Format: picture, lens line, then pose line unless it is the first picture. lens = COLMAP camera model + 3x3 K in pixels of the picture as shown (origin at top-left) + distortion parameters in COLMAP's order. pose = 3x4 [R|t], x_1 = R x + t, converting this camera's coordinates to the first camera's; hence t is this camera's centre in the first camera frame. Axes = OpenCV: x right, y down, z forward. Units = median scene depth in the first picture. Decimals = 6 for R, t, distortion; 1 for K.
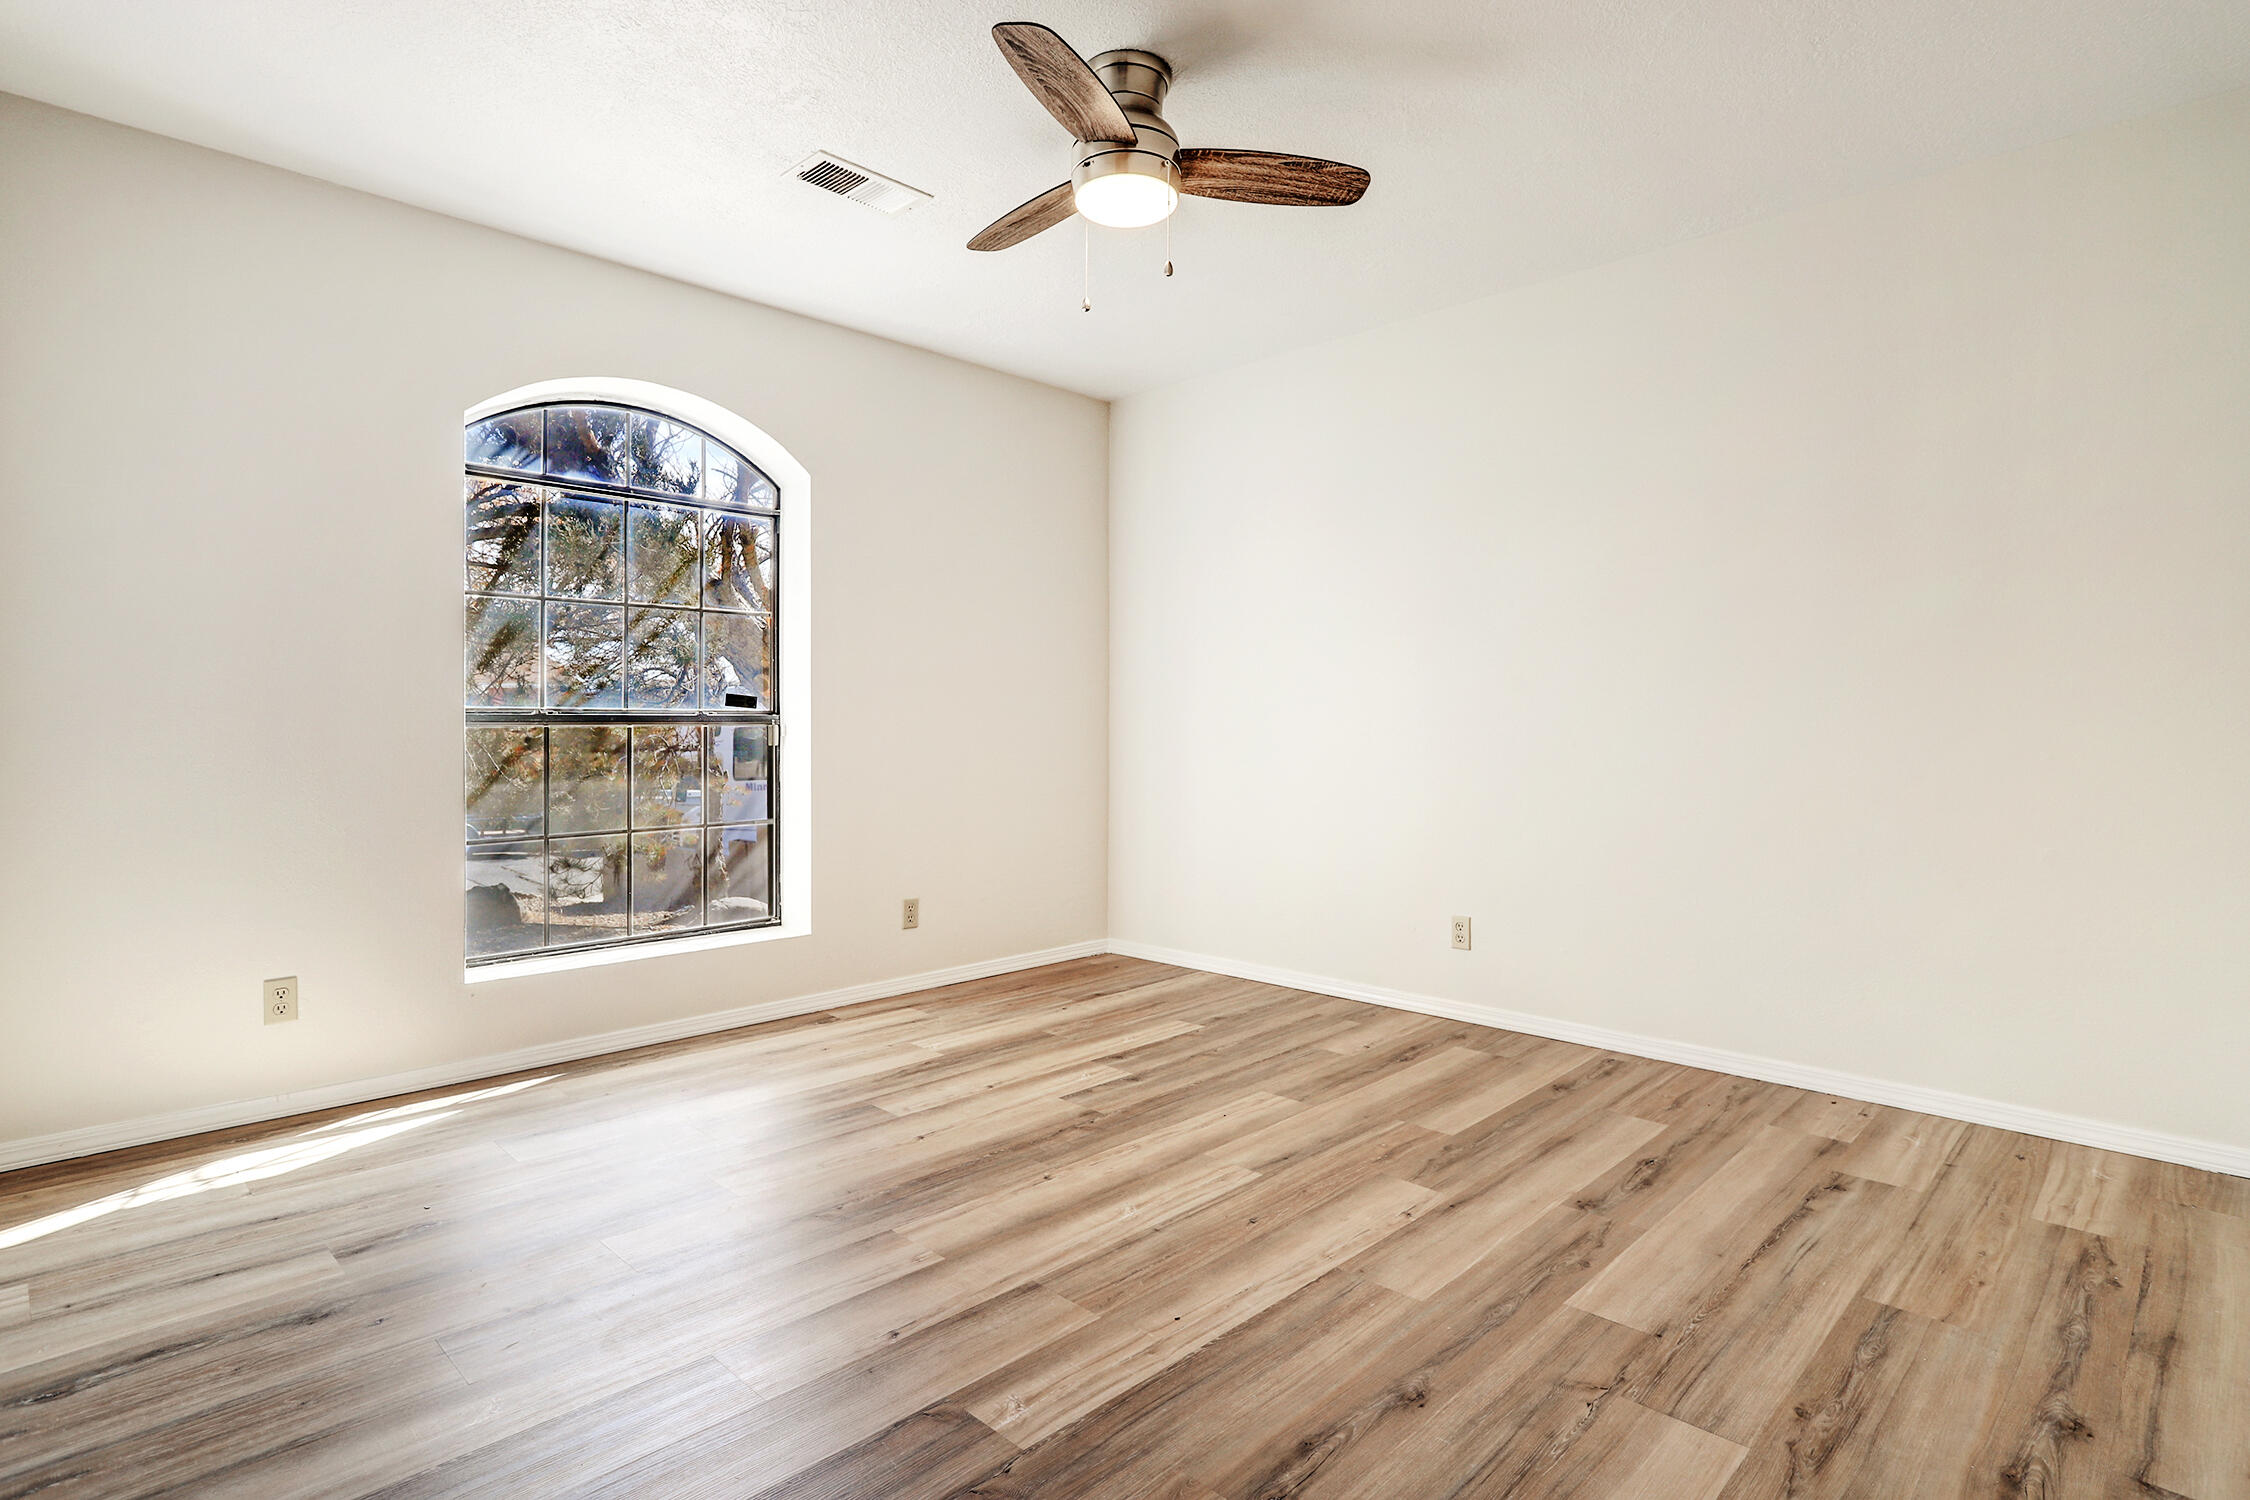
lens RADIAL K [[1165.4, 0, 1128.2], [0, 1165.4, 741.3], [0, 0, 1]] dist [-0.006053, 0.002851]
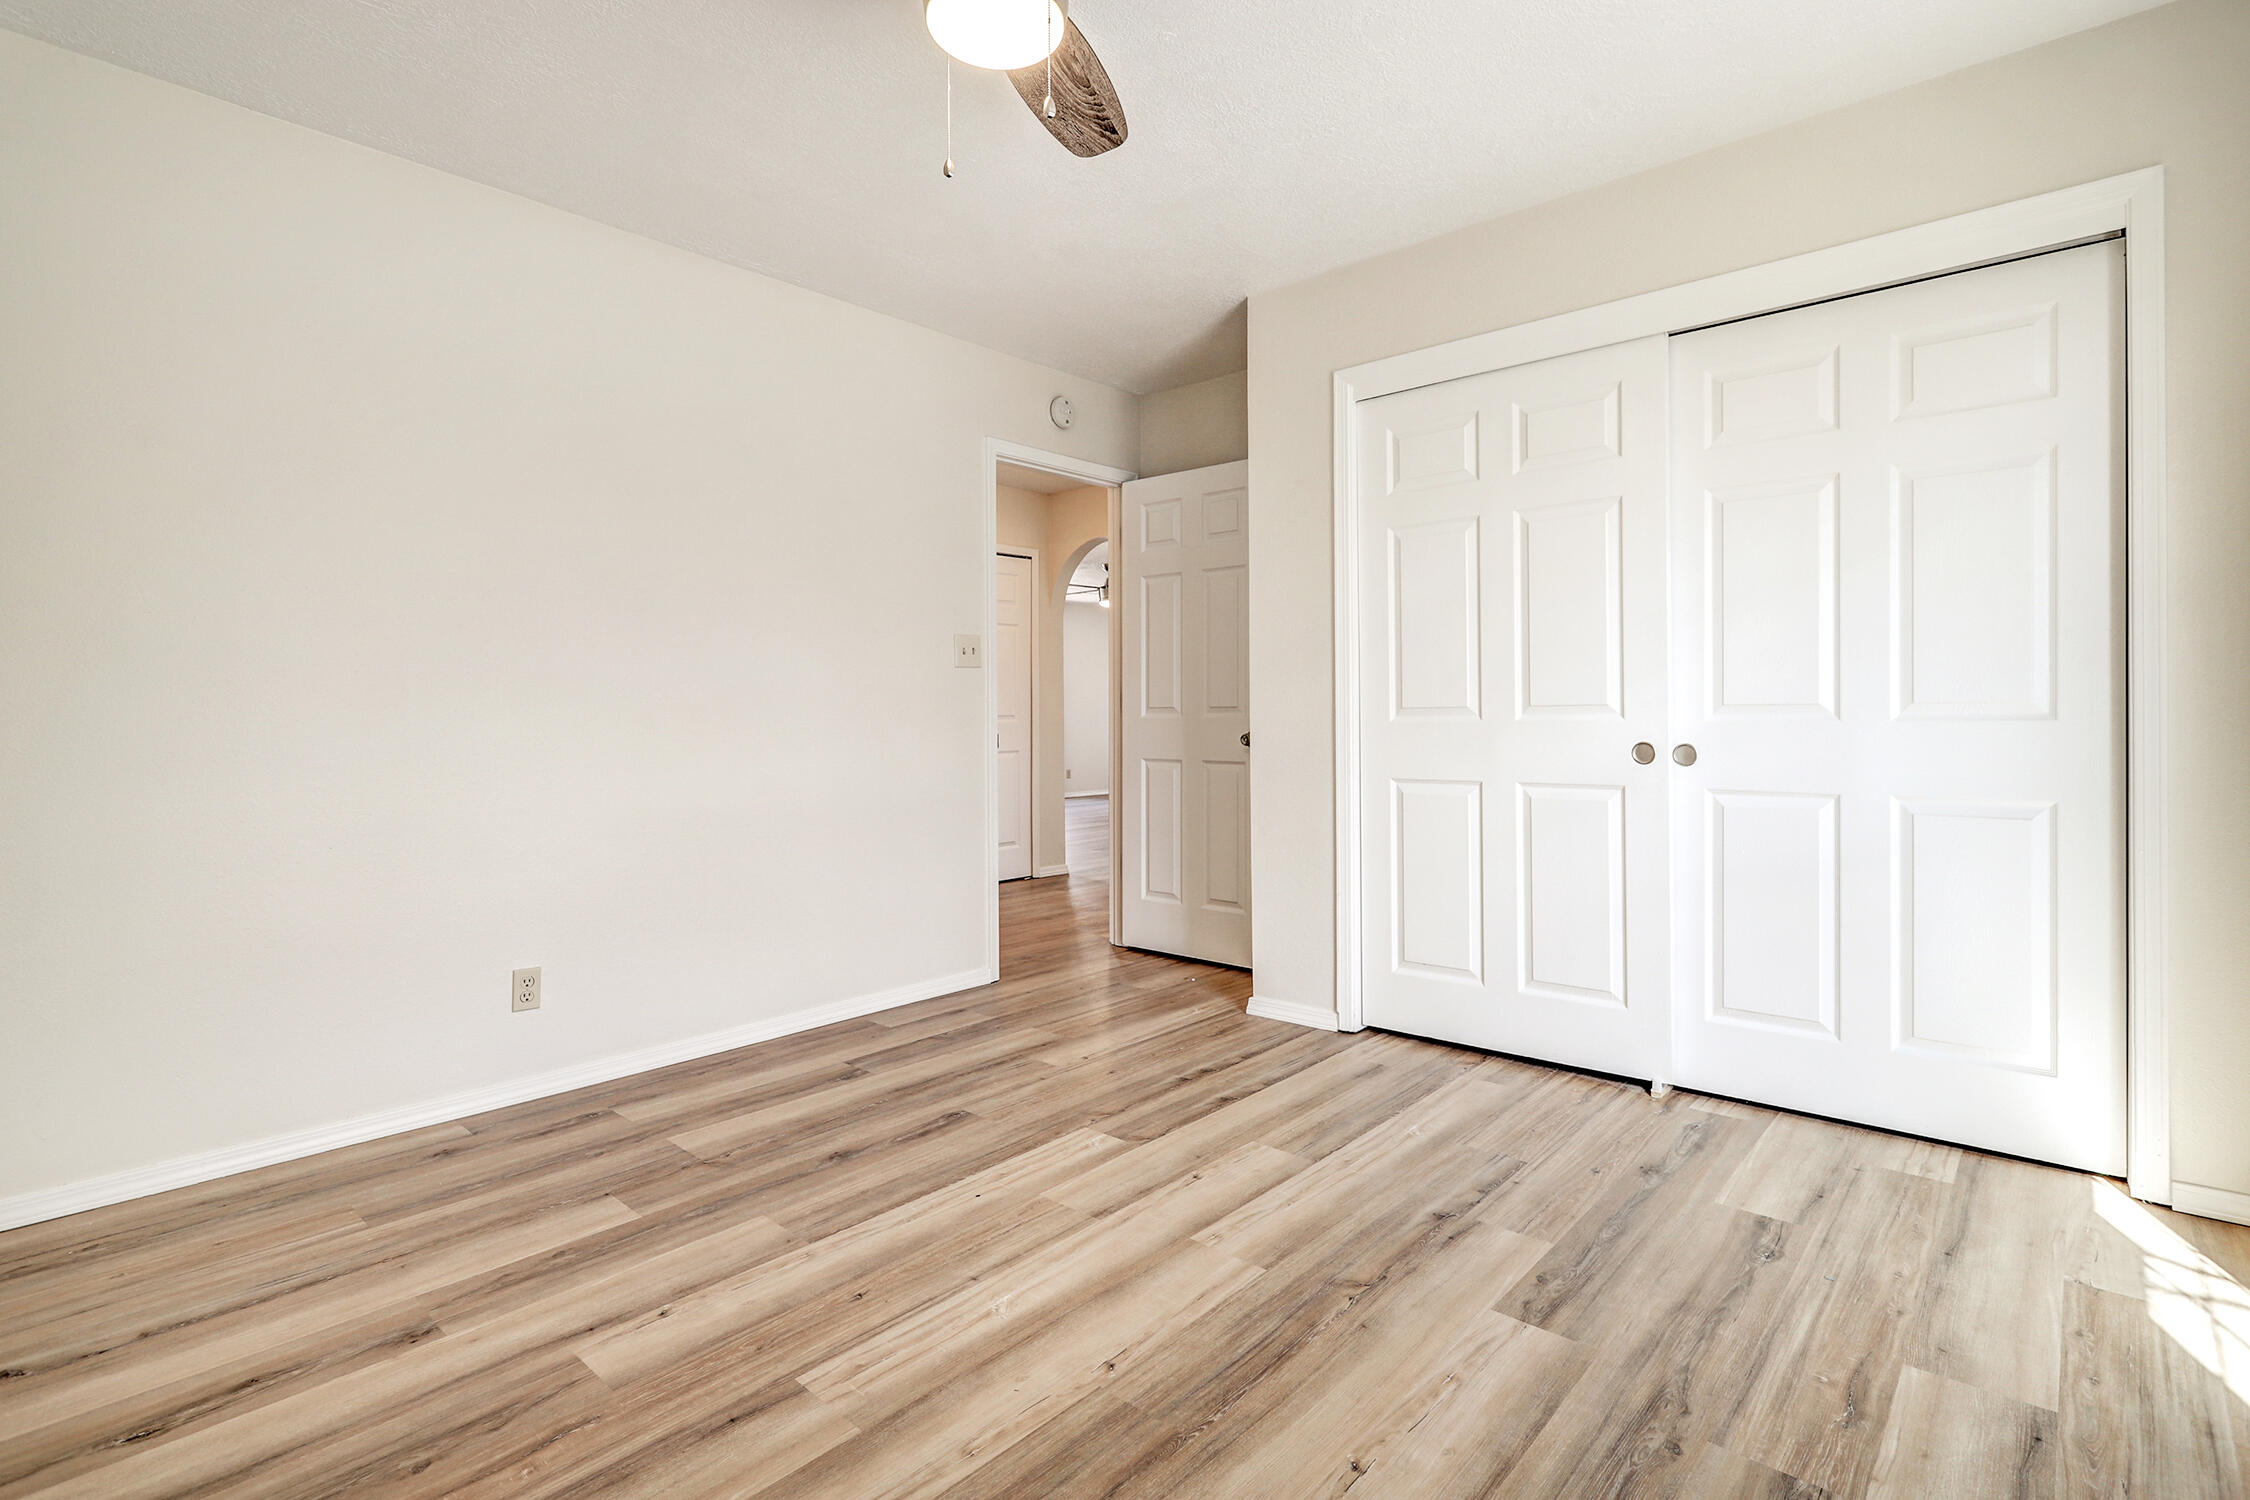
lens RADIAL K [[1065.7, 0, 1120.6], [0, 1065.7, 734.4], [0, 0, 1]] dist [-0.004105, 0.002278]
pose [[-0.999300, 0.009199, -0.036264, -0.068782], [0.008025, 0.999443, 0.032387, -0.030056], [0.036542, 0.032073, -0.998817, 1.983995]]
